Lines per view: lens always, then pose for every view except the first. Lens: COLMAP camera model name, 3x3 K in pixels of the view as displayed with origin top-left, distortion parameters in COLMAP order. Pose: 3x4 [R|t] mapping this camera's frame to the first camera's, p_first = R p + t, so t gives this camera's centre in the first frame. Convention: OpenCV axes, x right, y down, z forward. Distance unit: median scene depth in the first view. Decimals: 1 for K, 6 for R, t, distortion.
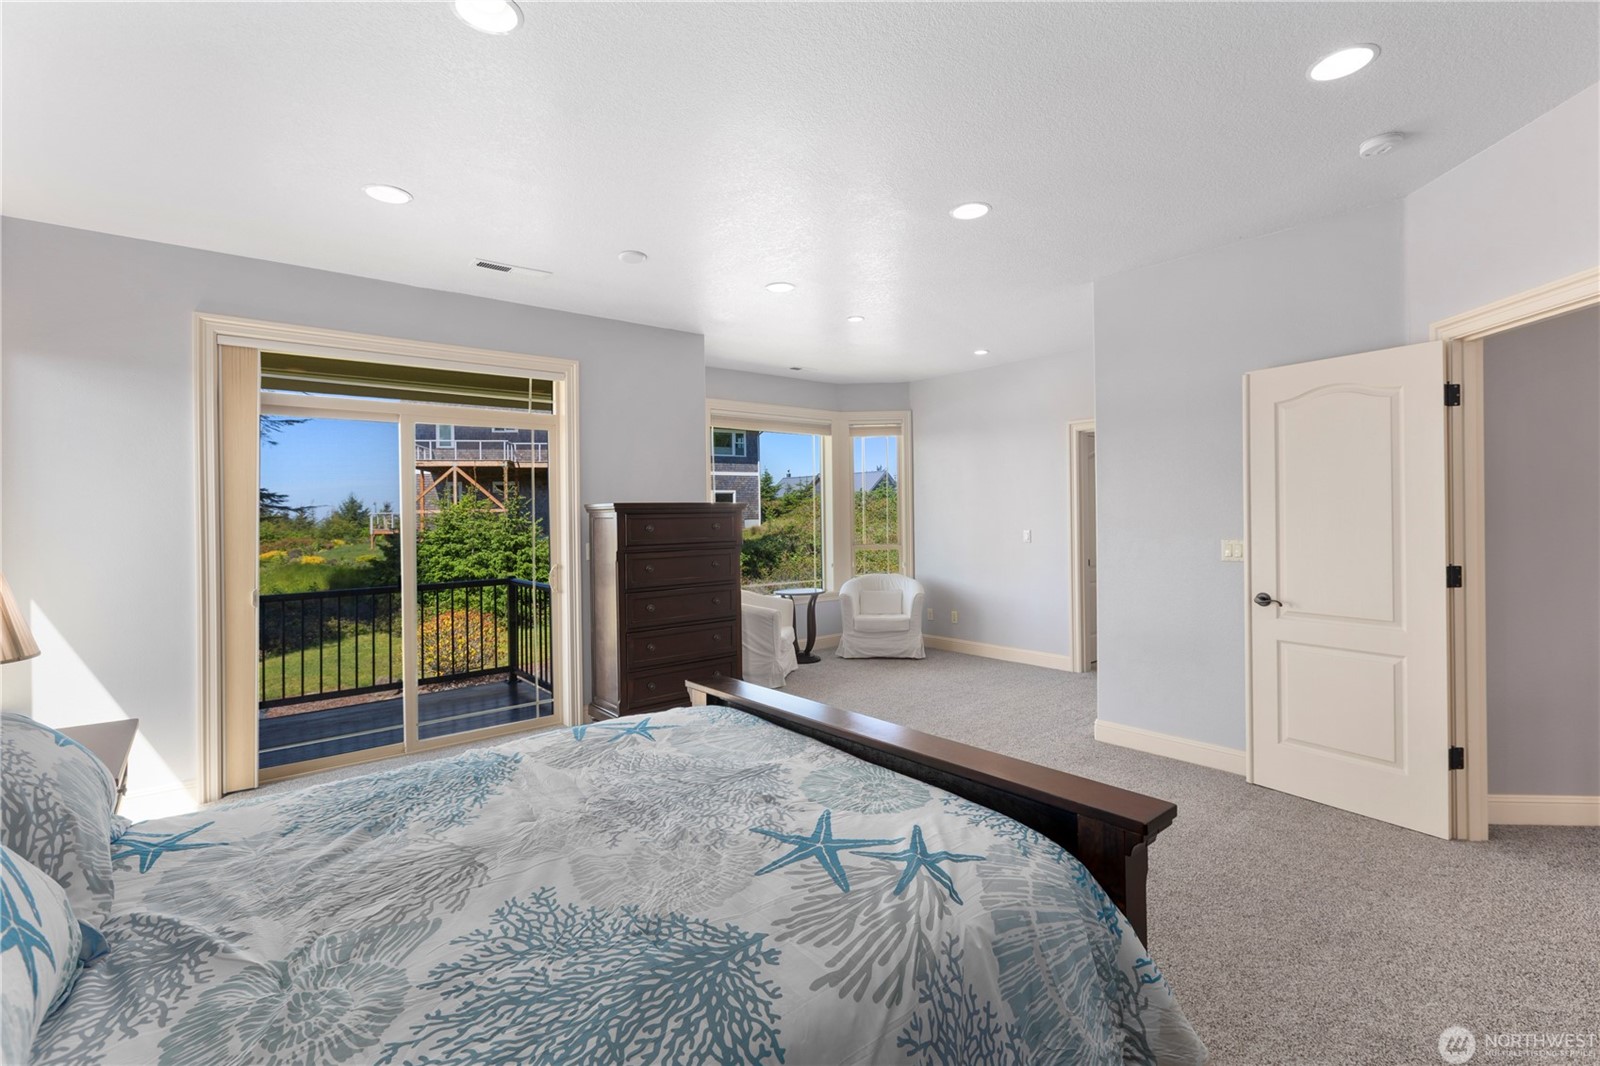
lens RADIAL K [[709.0, 0, 797.3], [0, 709.0, 523.5], [0, 0, 1]] dist [0.001168, -0.000627]
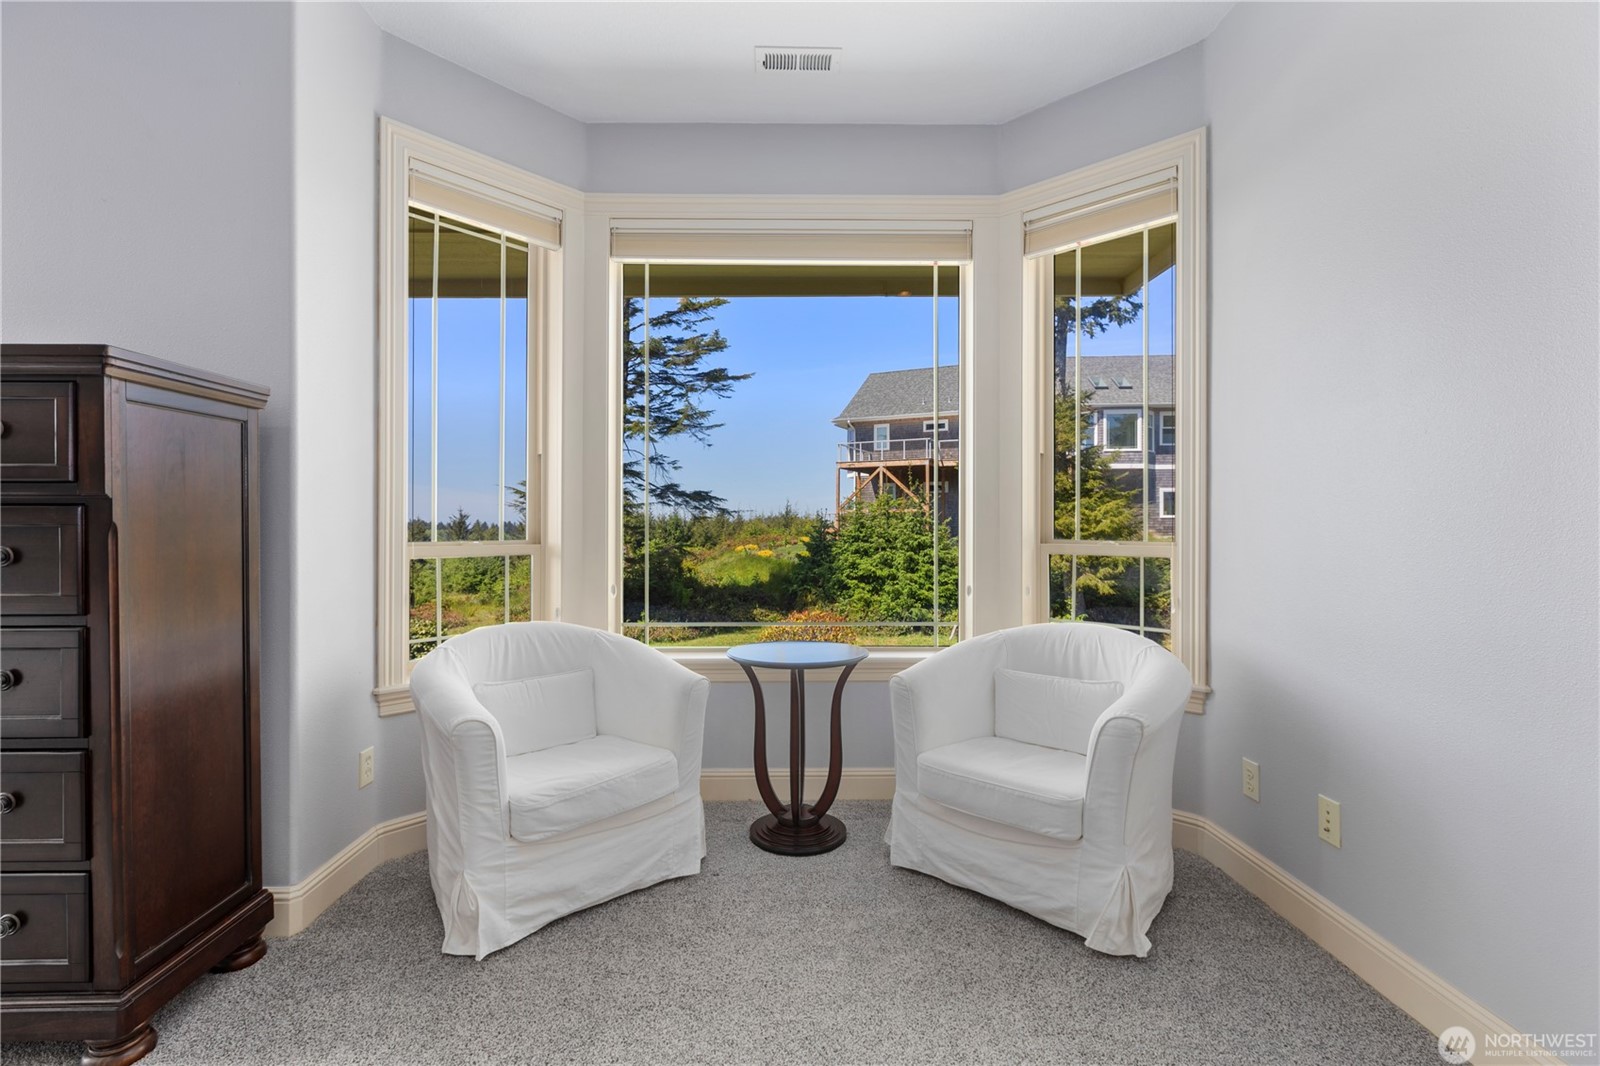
lens RADIAL K [[709.0, 0, 797.3], [0, 709.0, 523.5], [0, 0, 1]] dist [0.001168, -0.000627]
pose [[0.793070, 0.009190, -0.609061, 0.050701], [-0.013316, 0.999909, -0.002253, 0.005759], [0.608984, 0.009897, 0.793120, 0.151444]]
